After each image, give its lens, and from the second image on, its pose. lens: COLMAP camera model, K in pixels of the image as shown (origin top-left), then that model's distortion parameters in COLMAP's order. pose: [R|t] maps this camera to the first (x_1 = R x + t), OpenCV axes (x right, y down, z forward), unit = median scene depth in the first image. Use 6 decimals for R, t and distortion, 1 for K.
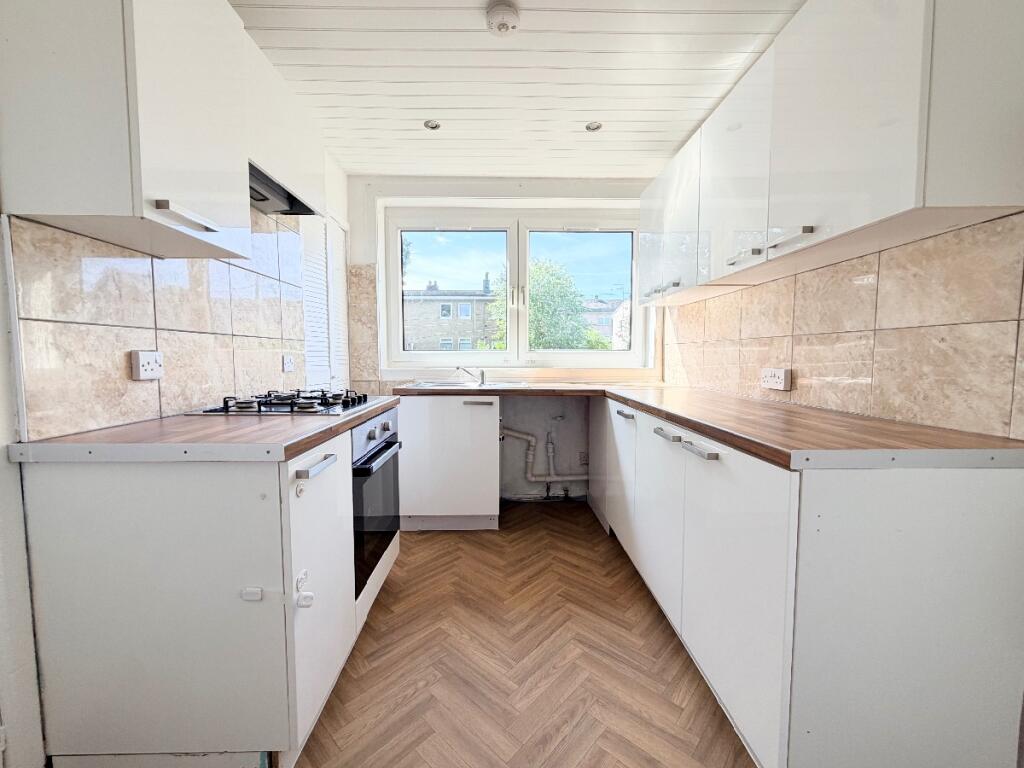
lens RADIAL K [[414.1, 0, 508.9], [0, 414.1, 383.0], [0, 0, 1]] dist [0.004163, -0.001065]
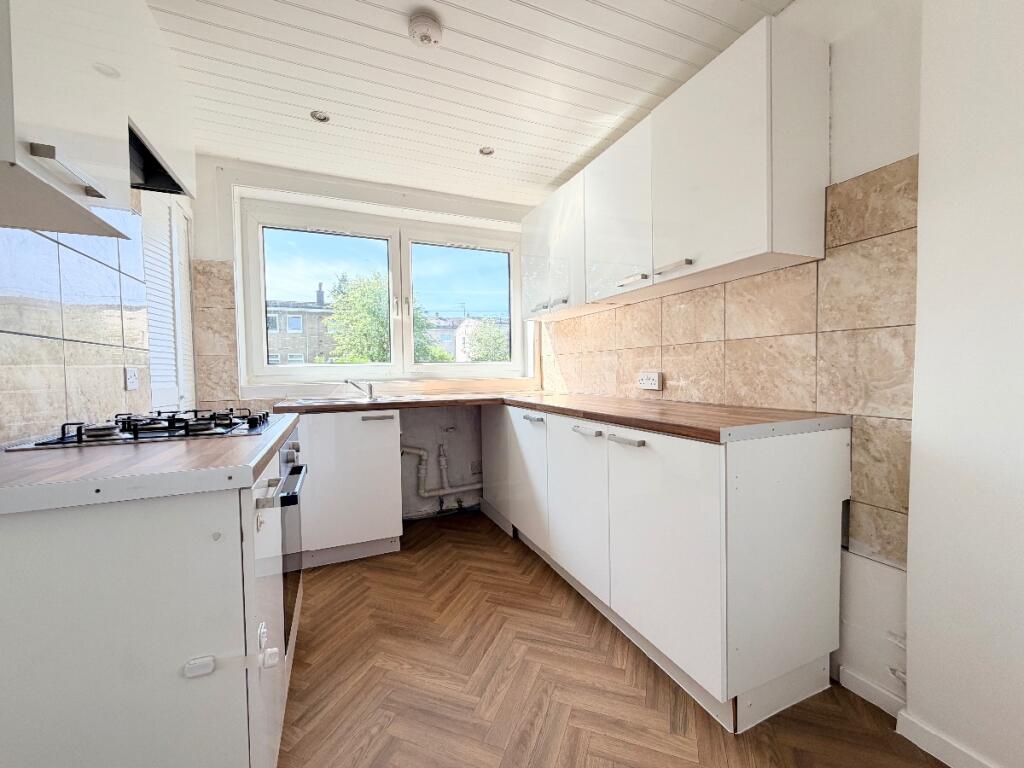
lens RADIAL K [[414.1, 0, 510.9], [0, 414.1, 382.5], [0, 0, 1]] dist [0.004163, -0.001065]
pose [[0.924327, -0.026908, 0.380651, -0.213102], [0.042684, 0.998541, -0.033063, 0.017926], [-0.379206, 0.046809, 0.924128, 0.025074]]
